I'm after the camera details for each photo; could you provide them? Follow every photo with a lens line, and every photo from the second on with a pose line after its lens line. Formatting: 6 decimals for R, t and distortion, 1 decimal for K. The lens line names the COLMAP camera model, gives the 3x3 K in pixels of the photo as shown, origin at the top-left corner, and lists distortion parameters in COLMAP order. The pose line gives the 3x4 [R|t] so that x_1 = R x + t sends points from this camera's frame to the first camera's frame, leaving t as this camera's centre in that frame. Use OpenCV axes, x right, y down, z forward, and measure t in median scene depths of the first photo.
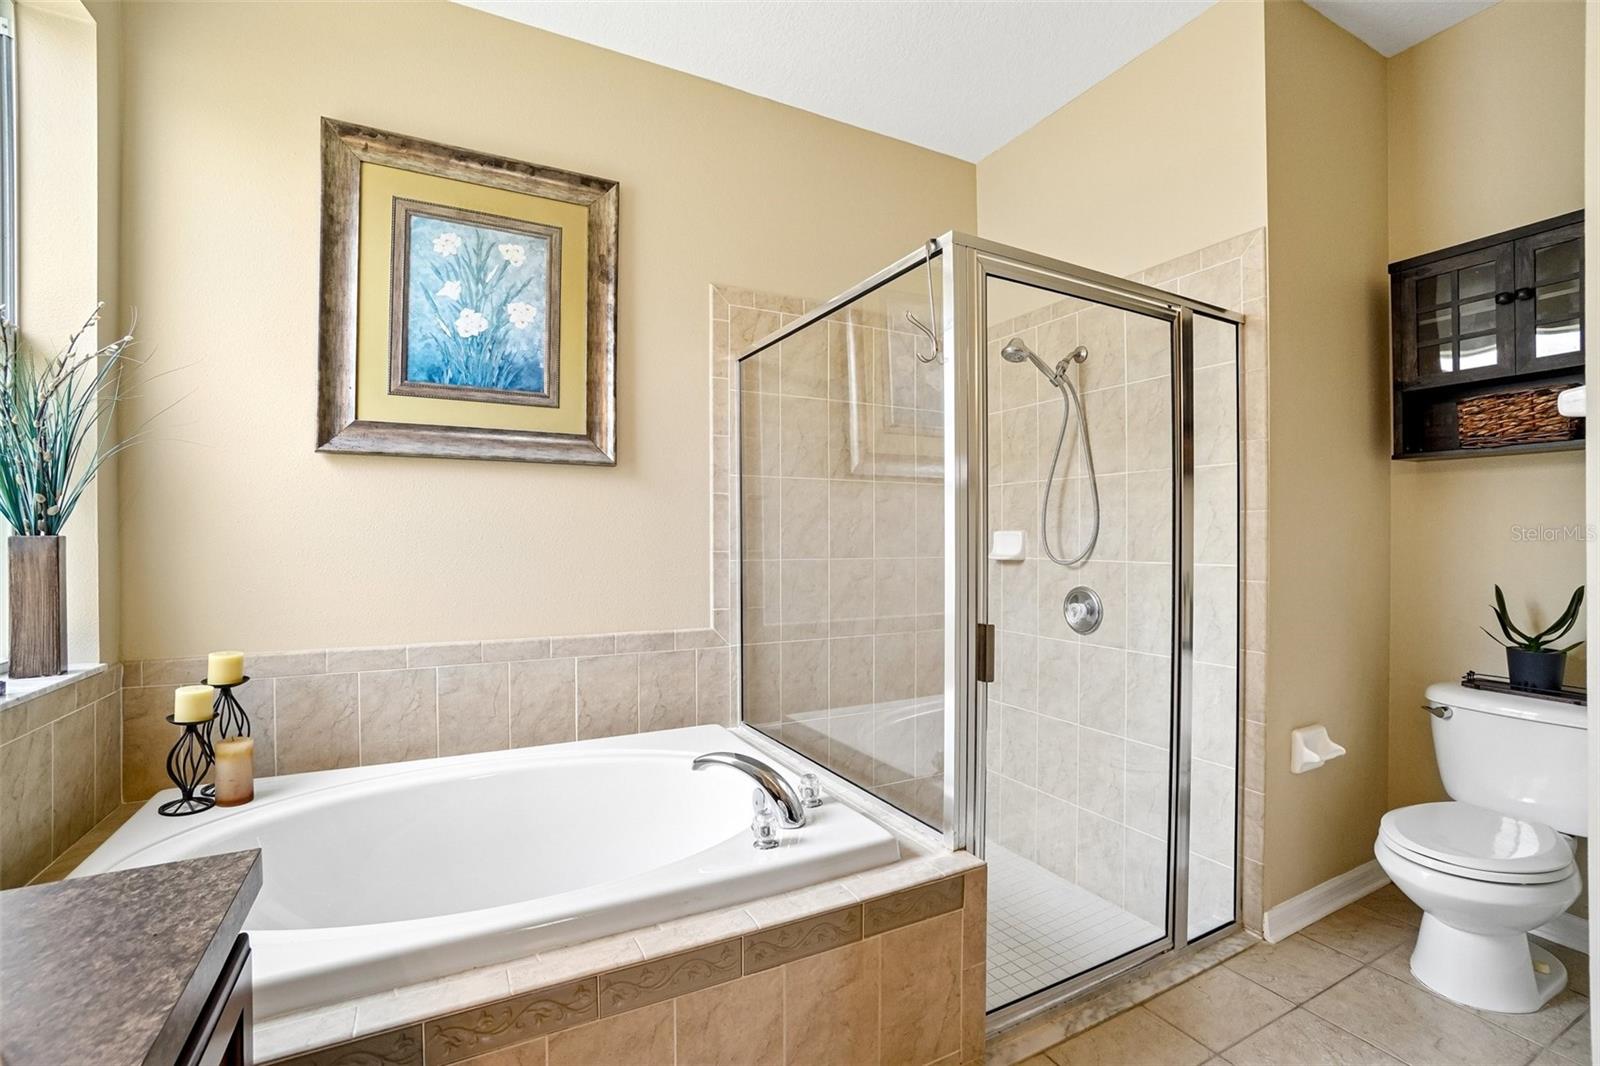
lens RADIAL K [[720.0, 0, 809.9], [0, 720.0, 541.5], [0, 0, 1]] dist [-0.061440, 0.020629]
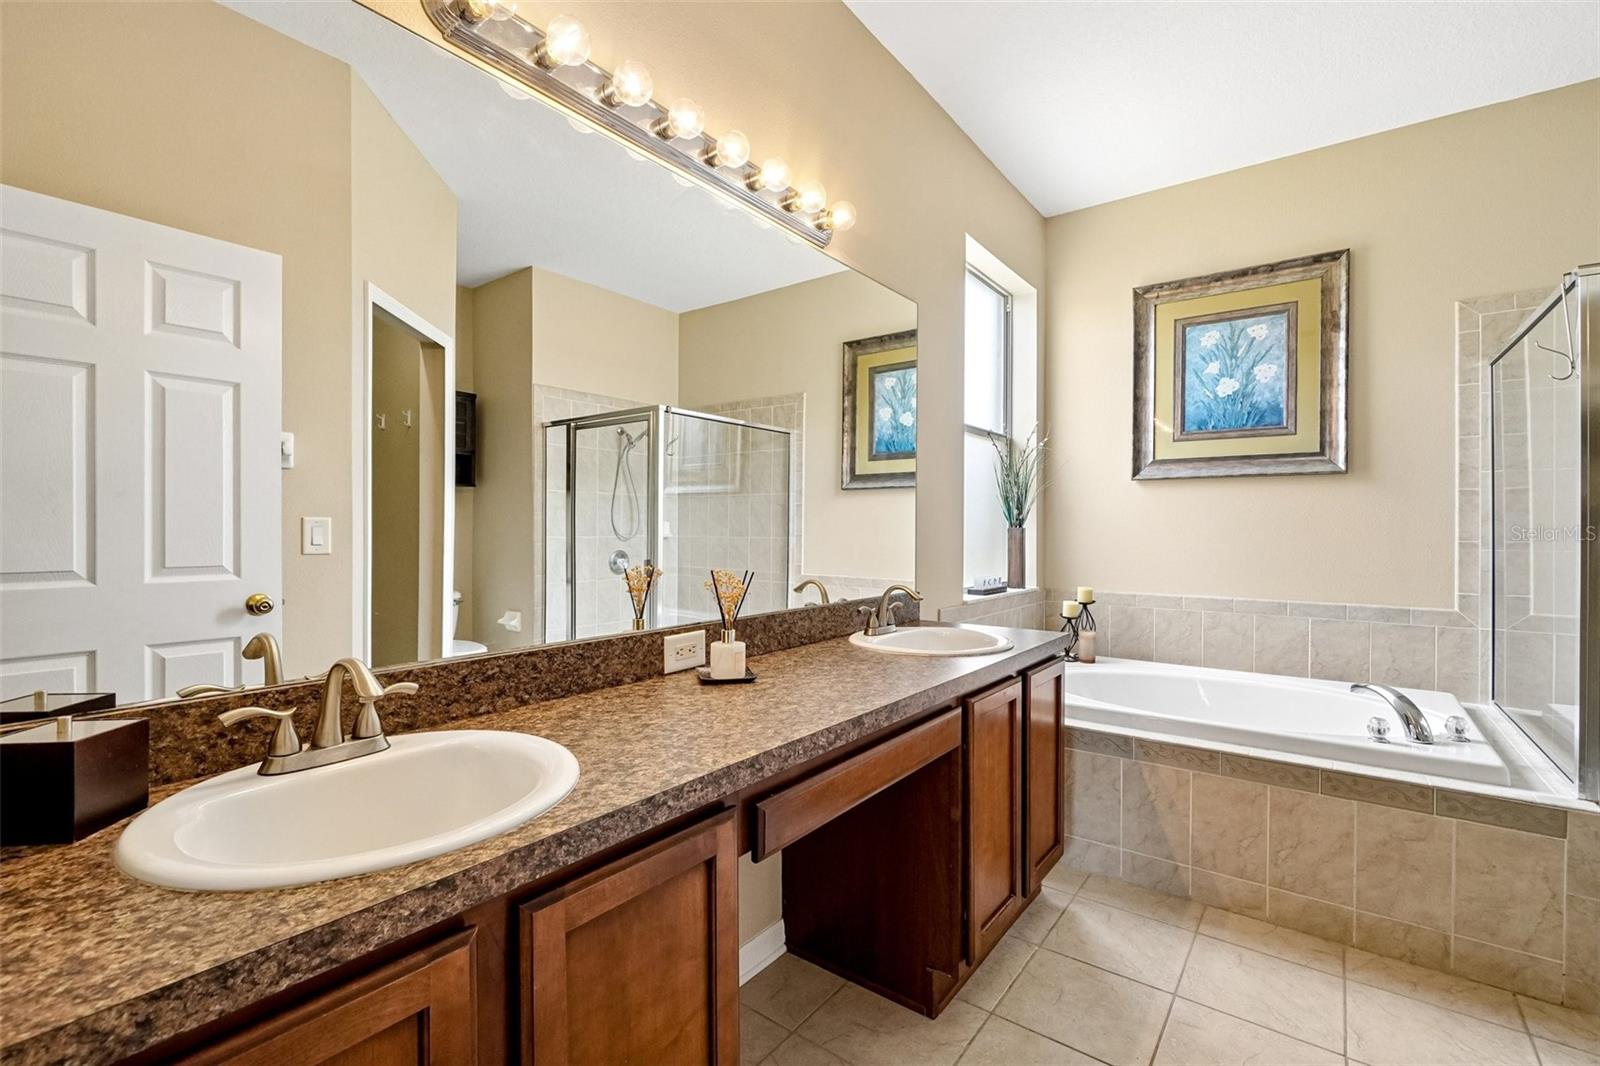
lens RADIAL K [[707.1, 0, 800.0], [0, 707.1, 533.0], [0, 0, 1]] dist [-0.000951, -0.000803]
pose [[0.419065, 0.006479, -0.907933, 0.502520], [-0.006953, 0.999968, 0.003927, 0.003868], [0.907929, 0.004667, 0.419097, -0.451643]]
